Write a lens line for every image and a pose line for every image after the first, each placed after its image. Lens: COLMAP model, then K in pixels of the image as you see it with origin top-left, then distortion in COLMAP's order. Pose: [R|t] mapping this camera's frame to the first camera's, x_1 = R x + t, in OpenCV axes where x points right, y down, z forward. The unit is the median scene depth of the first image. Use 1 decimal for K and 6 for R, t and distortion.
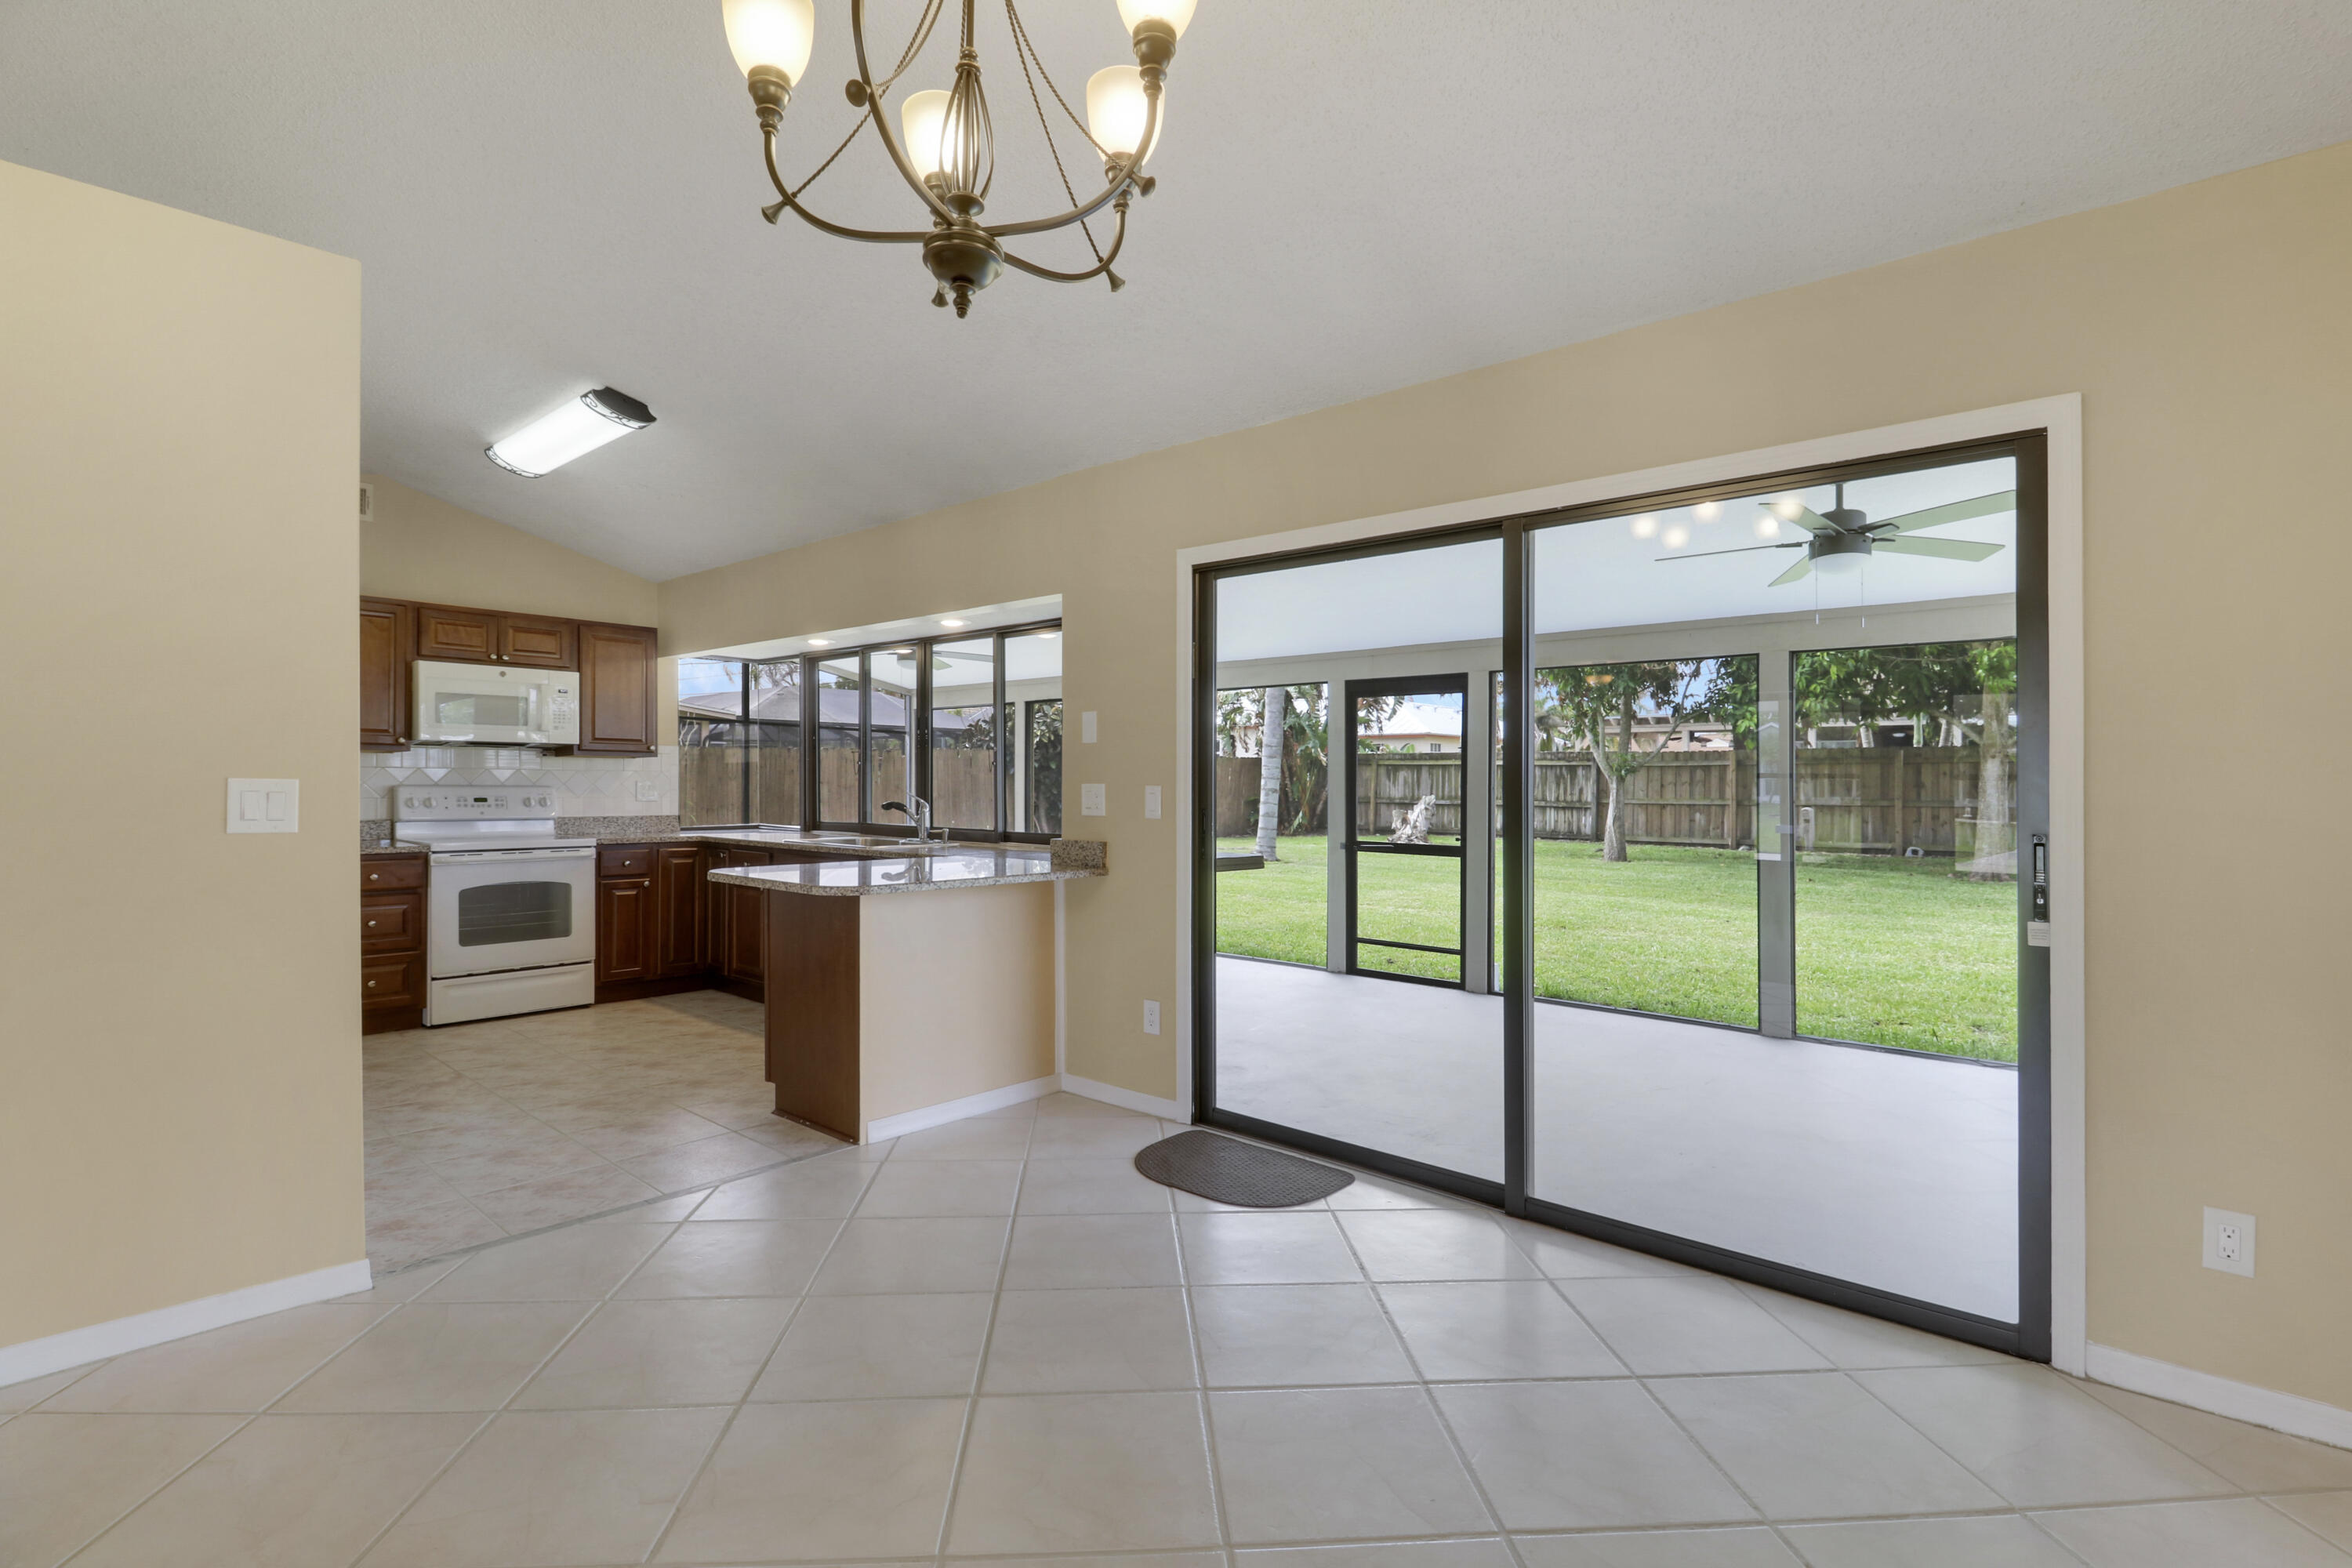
lens RADIAL K [[1078.3, 0, 1178.7], [0, 1078.3, 788.1], [0, 0, 1]] dist [-0.005582, -0.000643]
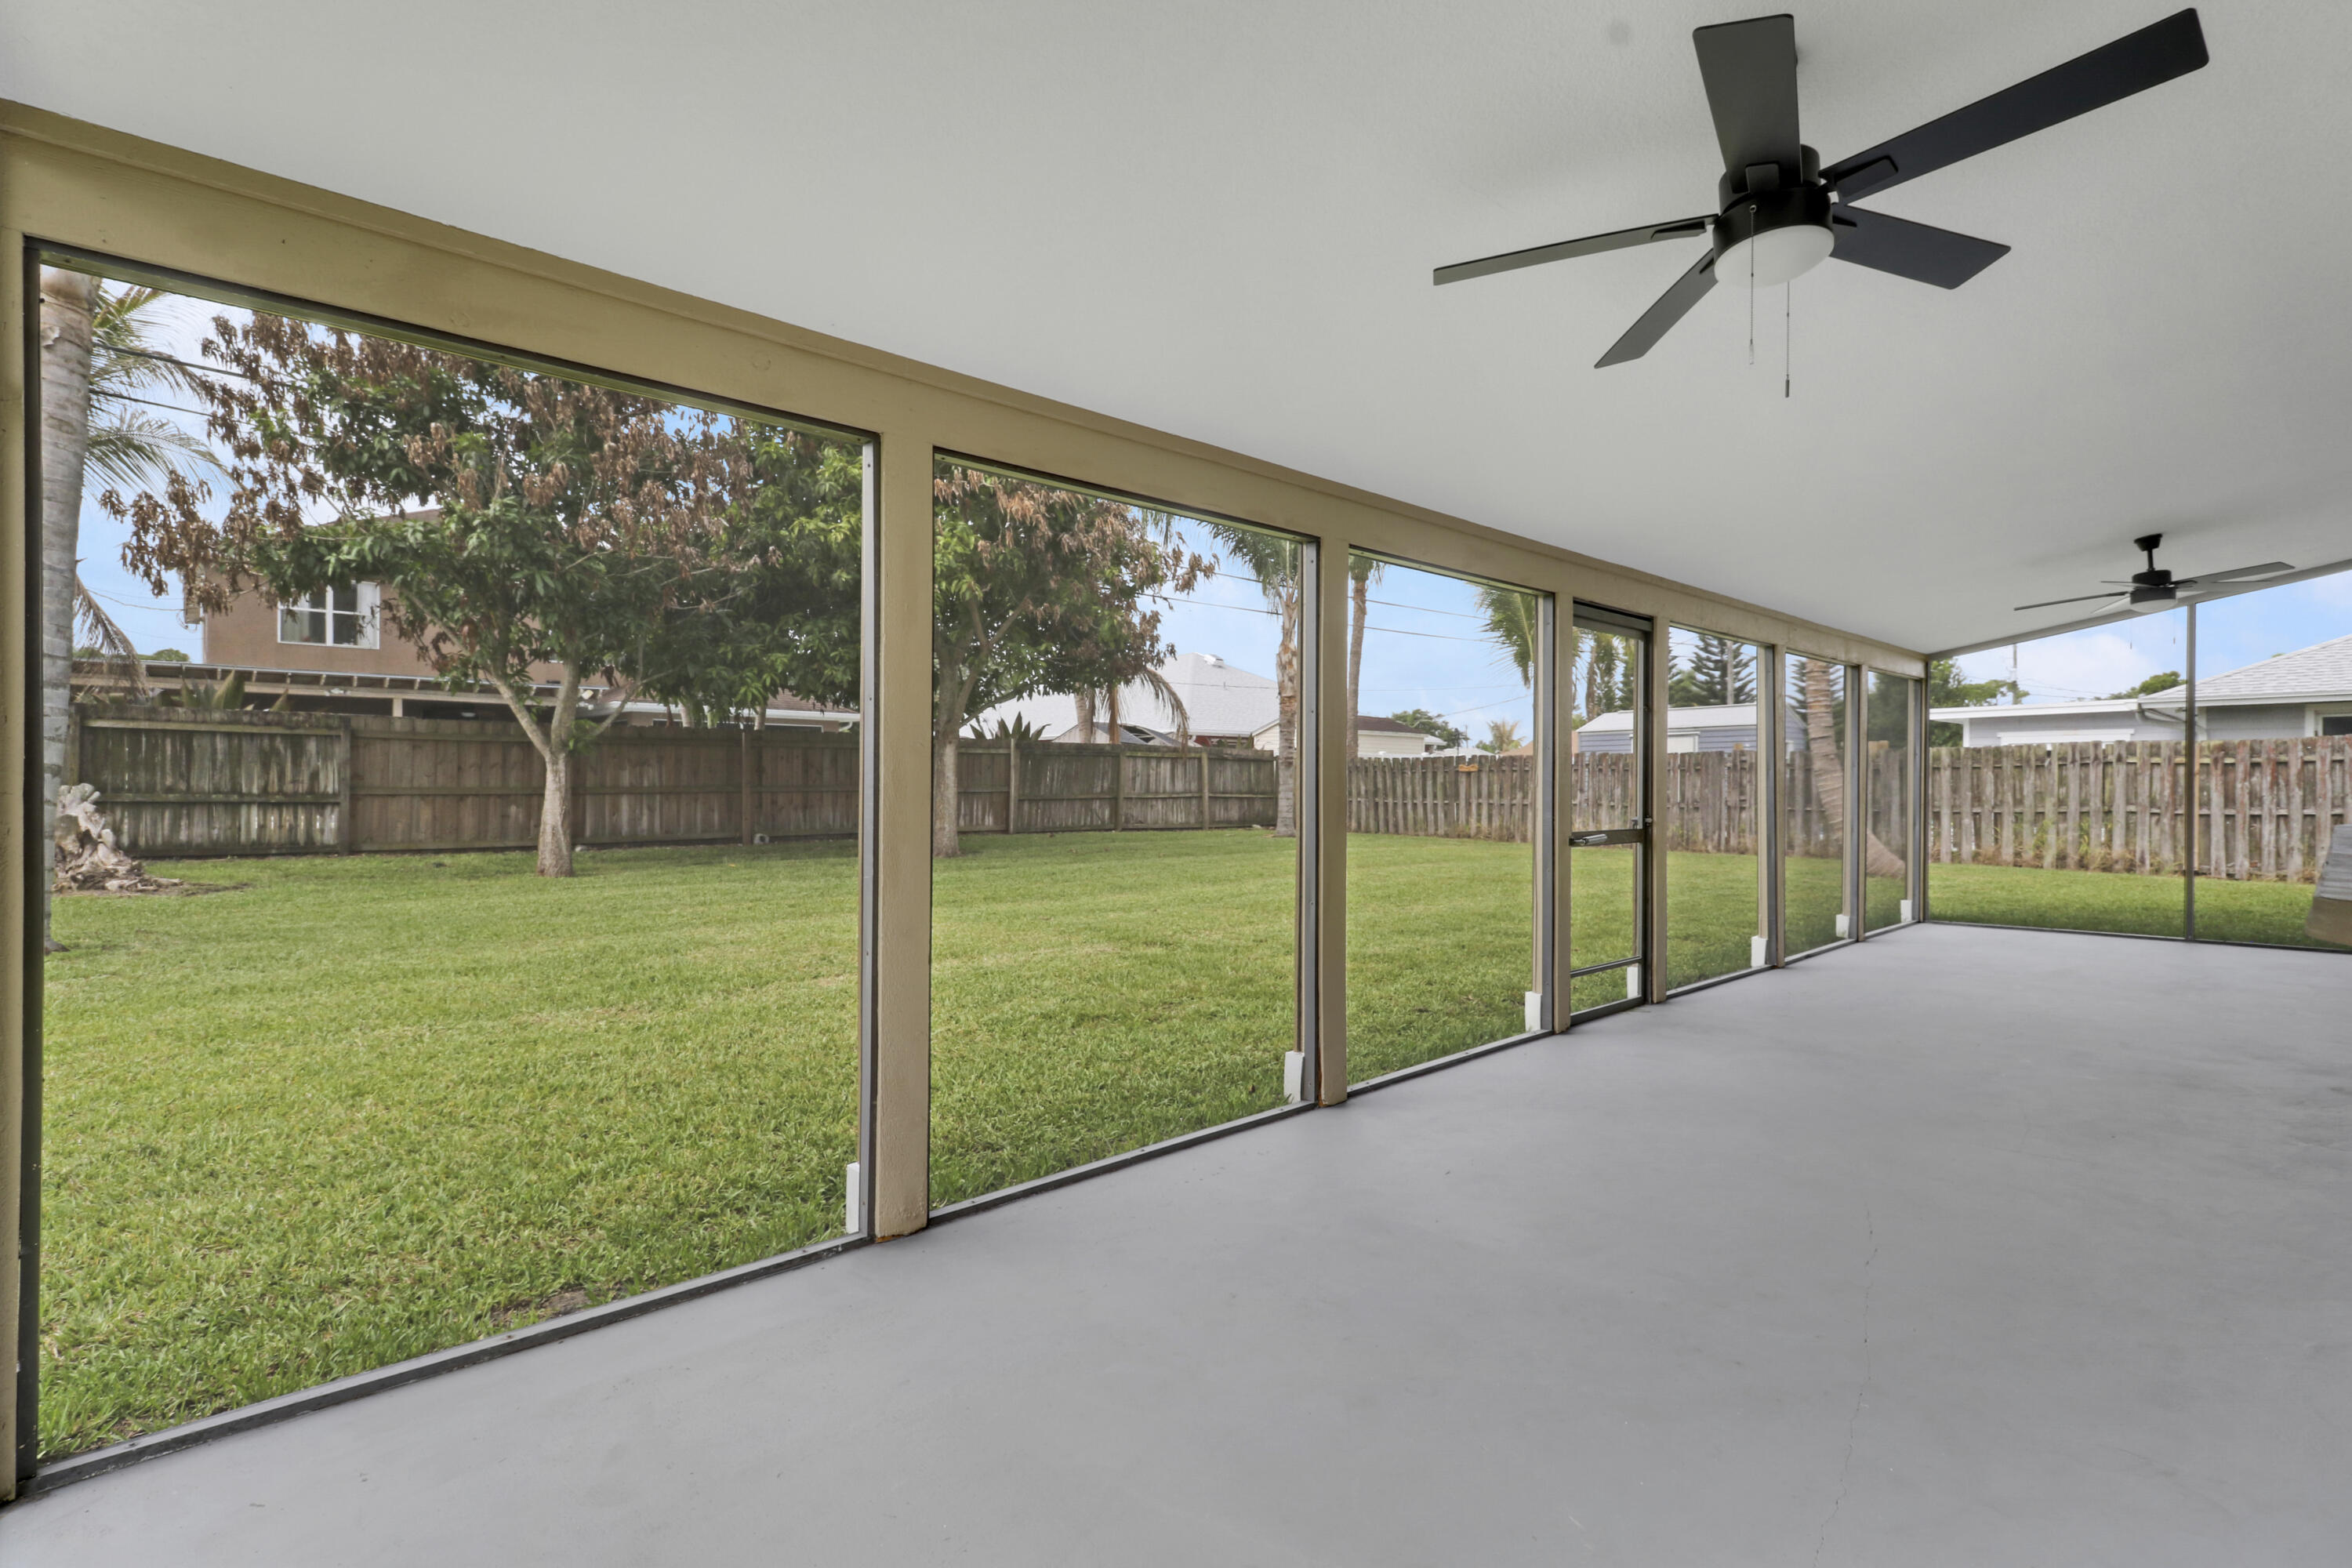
lens RADIAL K [[1108.1, 0, 1192.7], [0, 1108.1, 781.4], [0, 0, 1]] dist [0.006135, -0.017347]
pose [[0.101675, -0.001896, 0.994816, -0.762132], [0.004110, 0.999990, 0.001486, 0.024486], [-0.994809, 0.003937, 0.101682, 1.531523]]
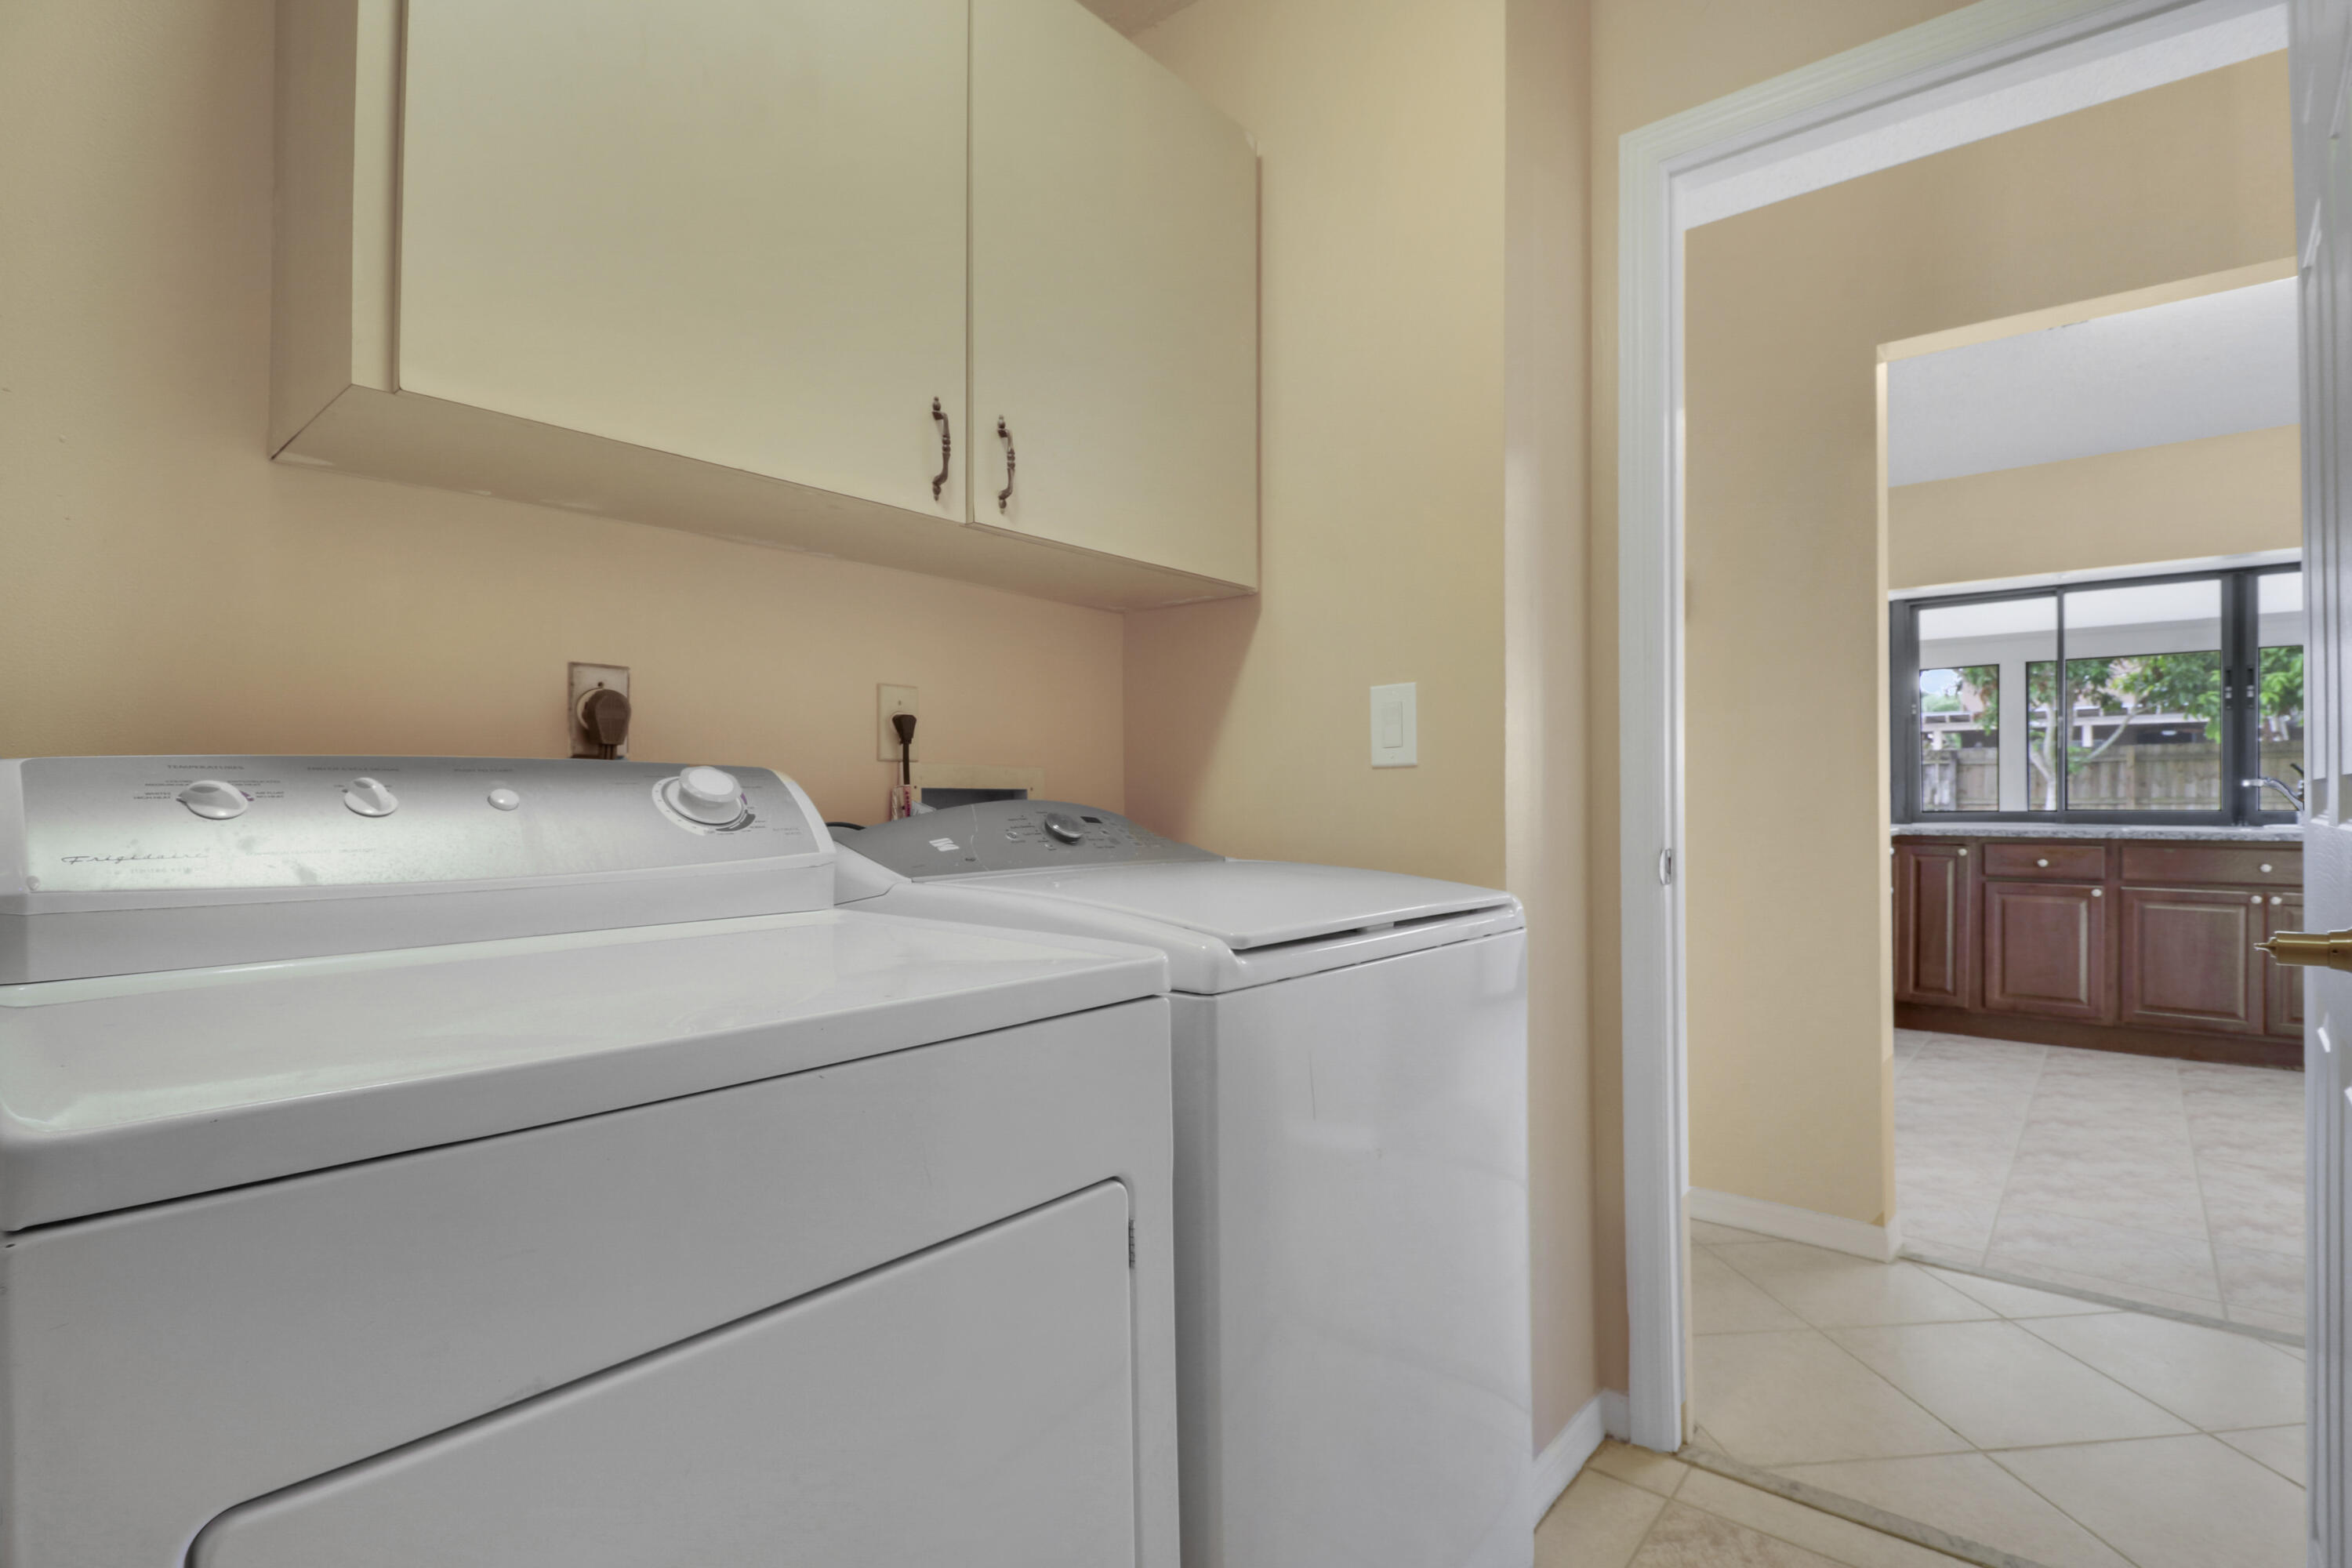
lens RADIAL K [[1108.1, 0, 1192.7], [0, 1108.1, 781.4], [0, 0, 1]] dist [0.006135, -0.017347]
pose [[0.999562, -0.008880, 0.028221, -1.035108], [0.009435, 0.999763, -0.019599, 0.022668], [-0.028040, 0.019857, 0.999410, 0.242469]]
